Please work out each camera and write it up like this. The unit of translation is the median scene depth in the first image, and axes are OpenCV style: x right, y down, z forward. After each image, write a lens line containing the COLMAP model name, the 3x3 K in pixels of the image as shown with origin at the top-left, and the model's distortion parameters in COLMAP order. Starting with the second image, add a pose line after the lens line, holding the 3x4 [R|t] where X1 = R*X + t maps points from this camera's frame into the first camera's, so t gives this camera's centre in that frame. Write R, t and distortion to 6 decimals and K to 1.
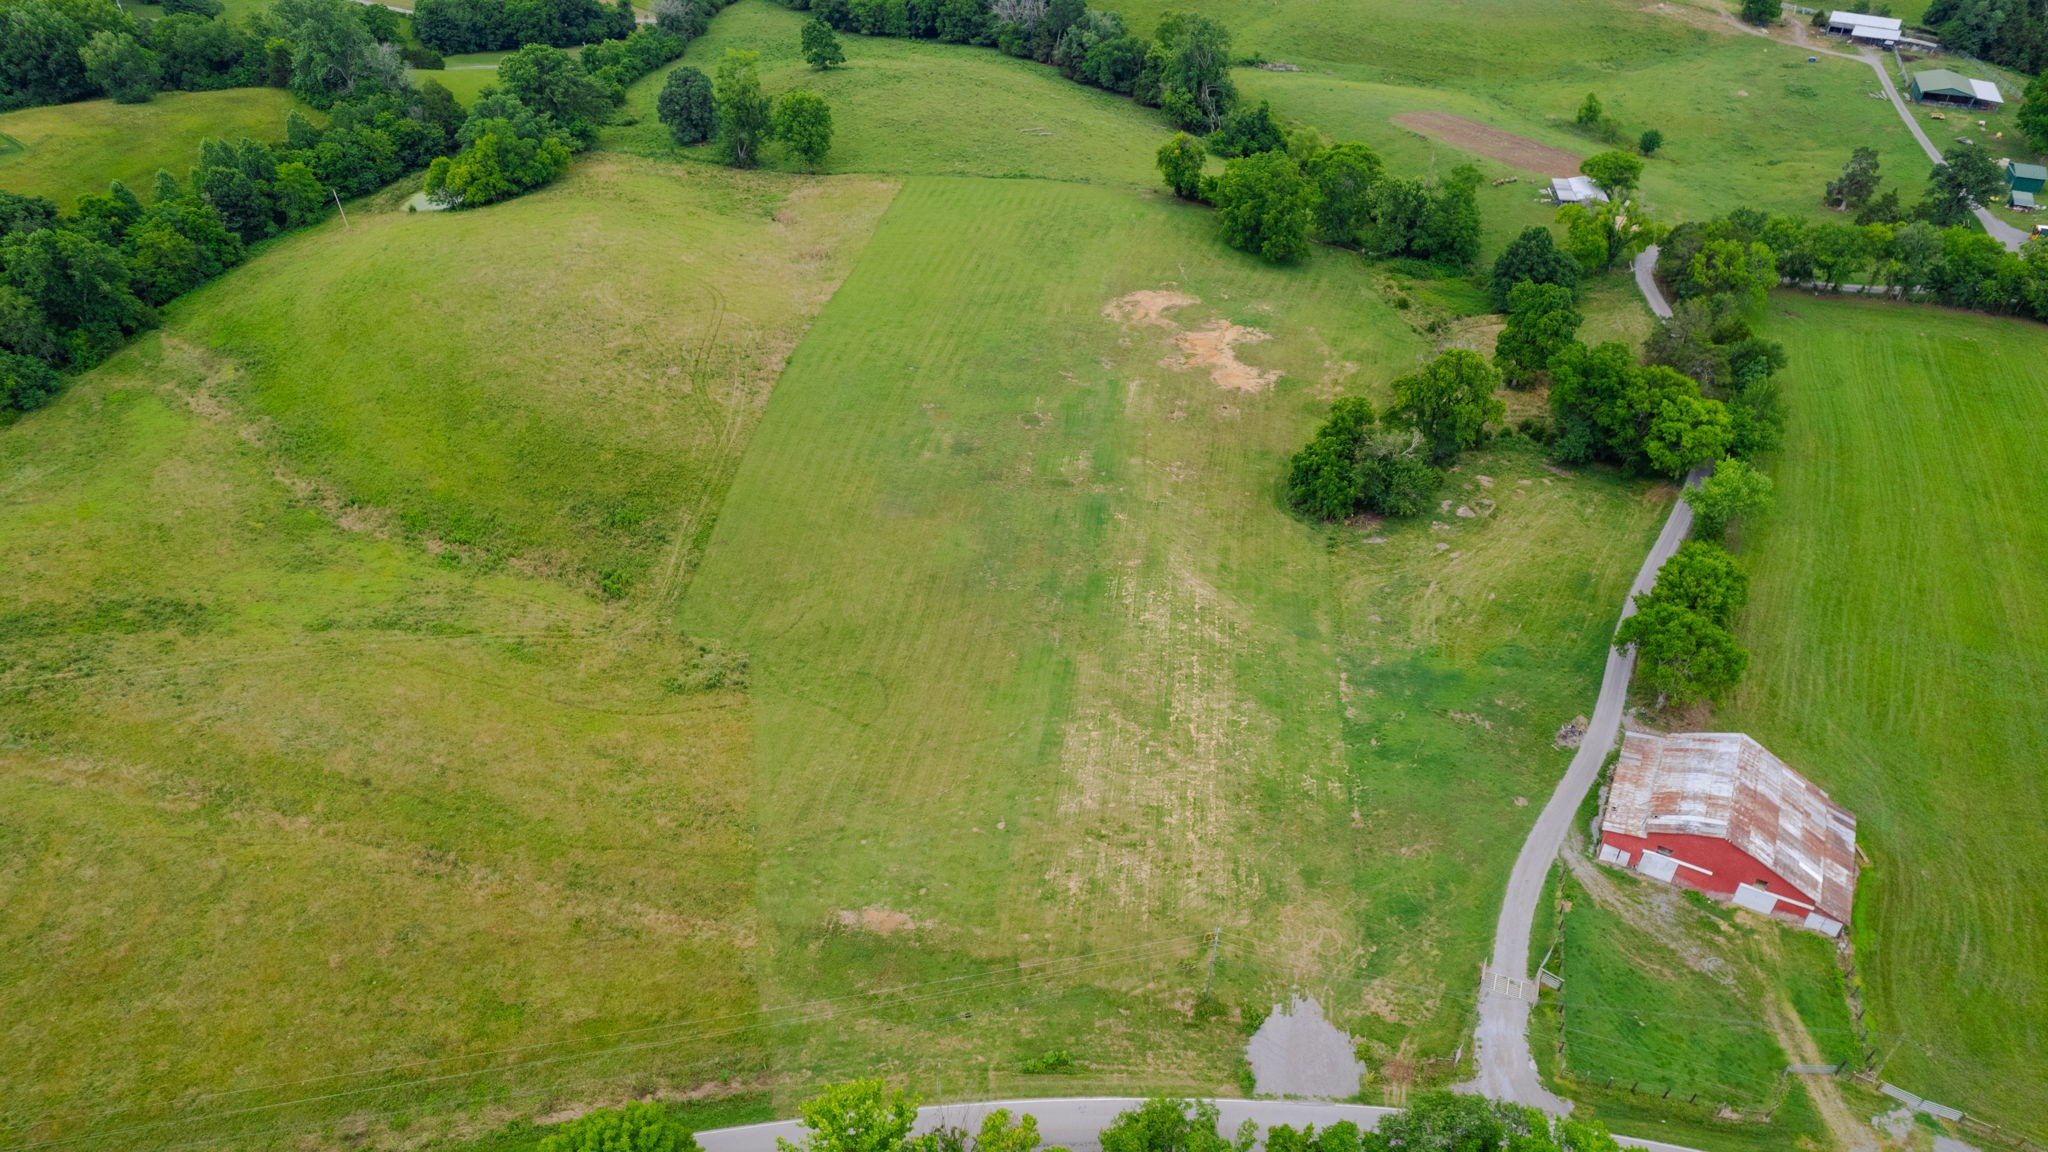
lens RADIAL K [[1309.8, 0, 1027.7], [0, 1309.8, 580.3], [0, 0, 1]] dist [-0.075858, 0.066367]
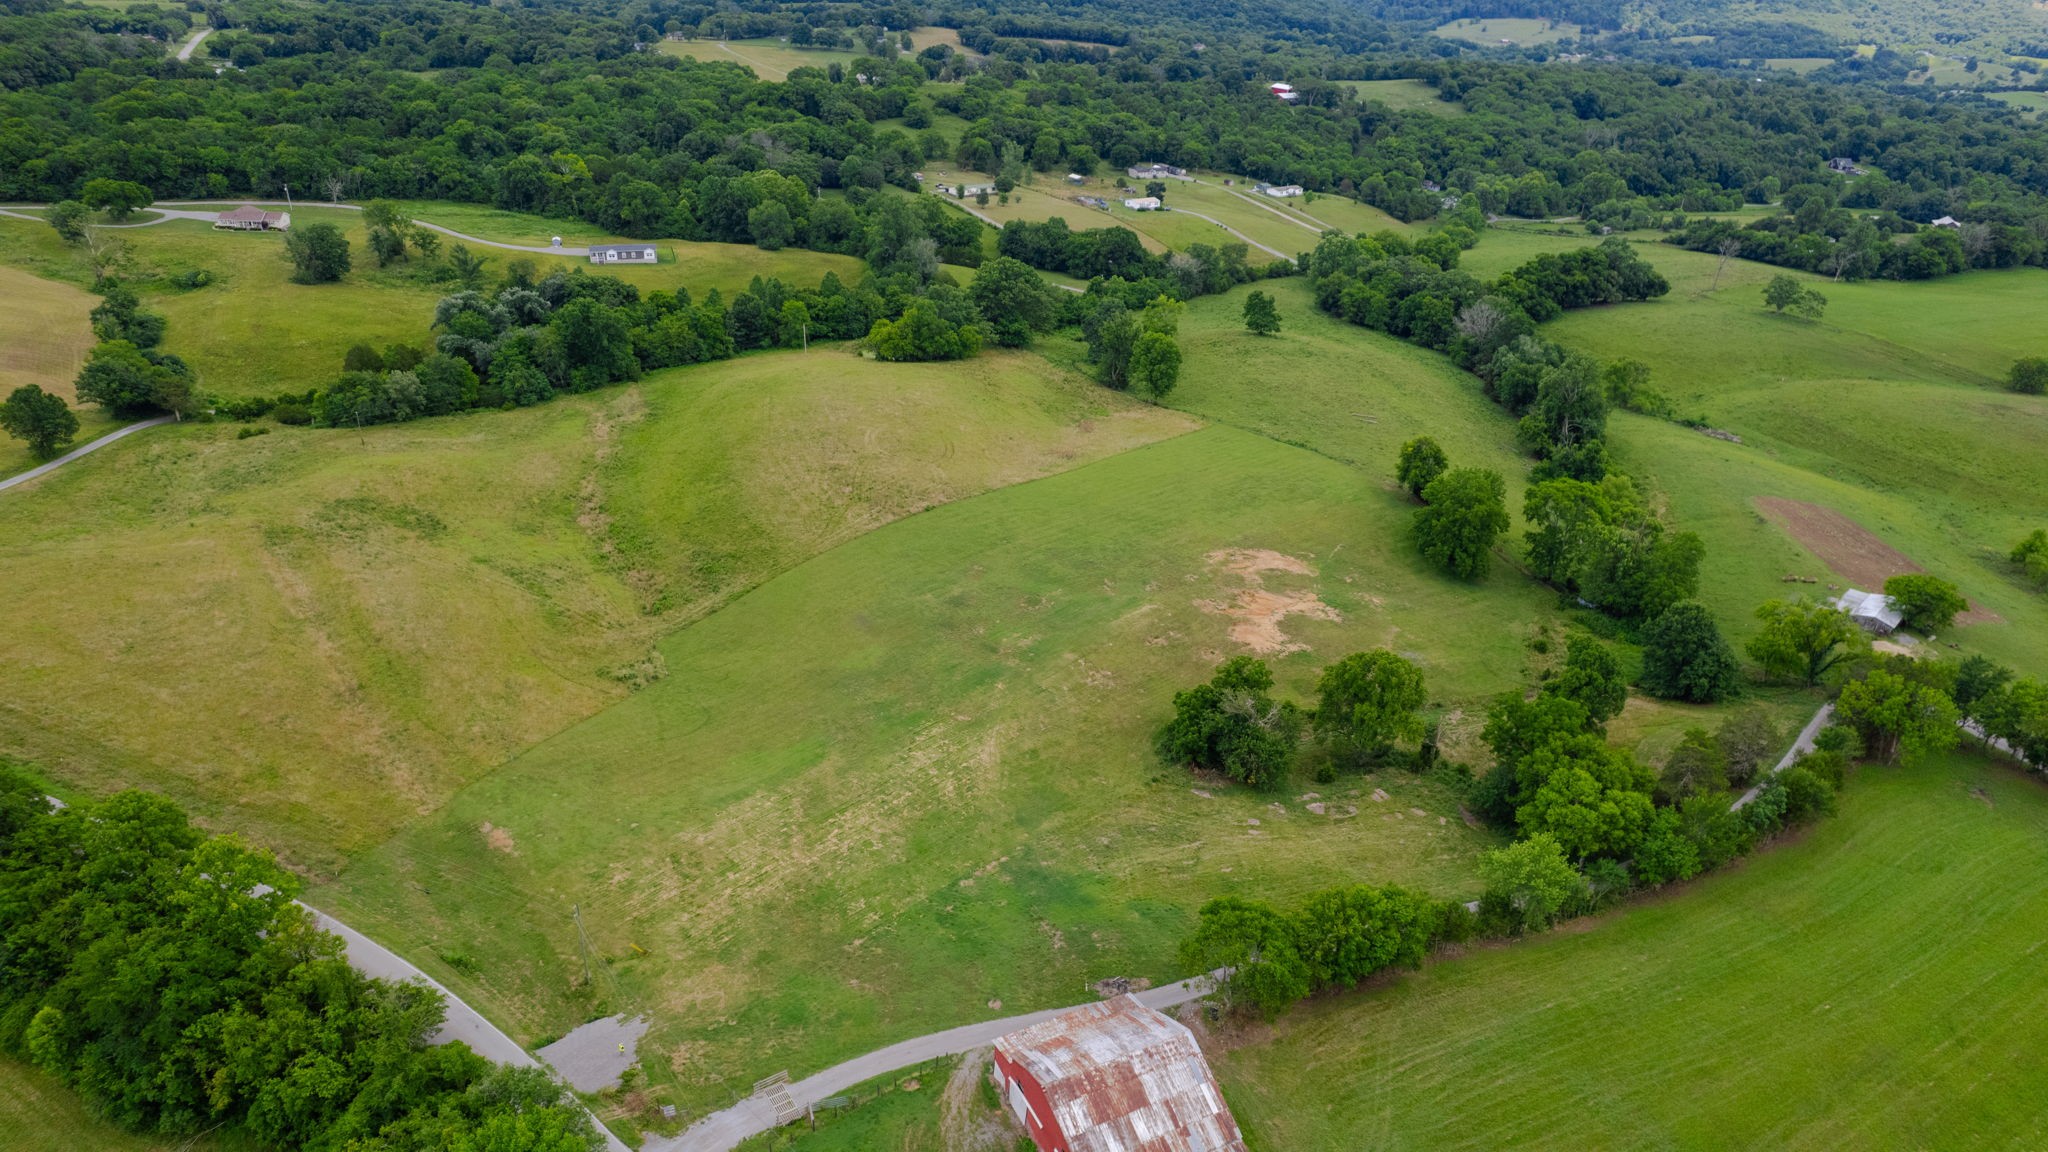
lens RADIAL K [[1309.8, 0, 1027.7], [0, 1309.8, 580.3], [0, 0, 1]] dist [-0.075858, 0.066367]
pose [[0.819950, 0.288579, -0.494373, 0.665956], [-0.386448, 0.916183, -0.106147, -0.025210], [0.422304, 0.278085, 0.862744, 0.053123]]
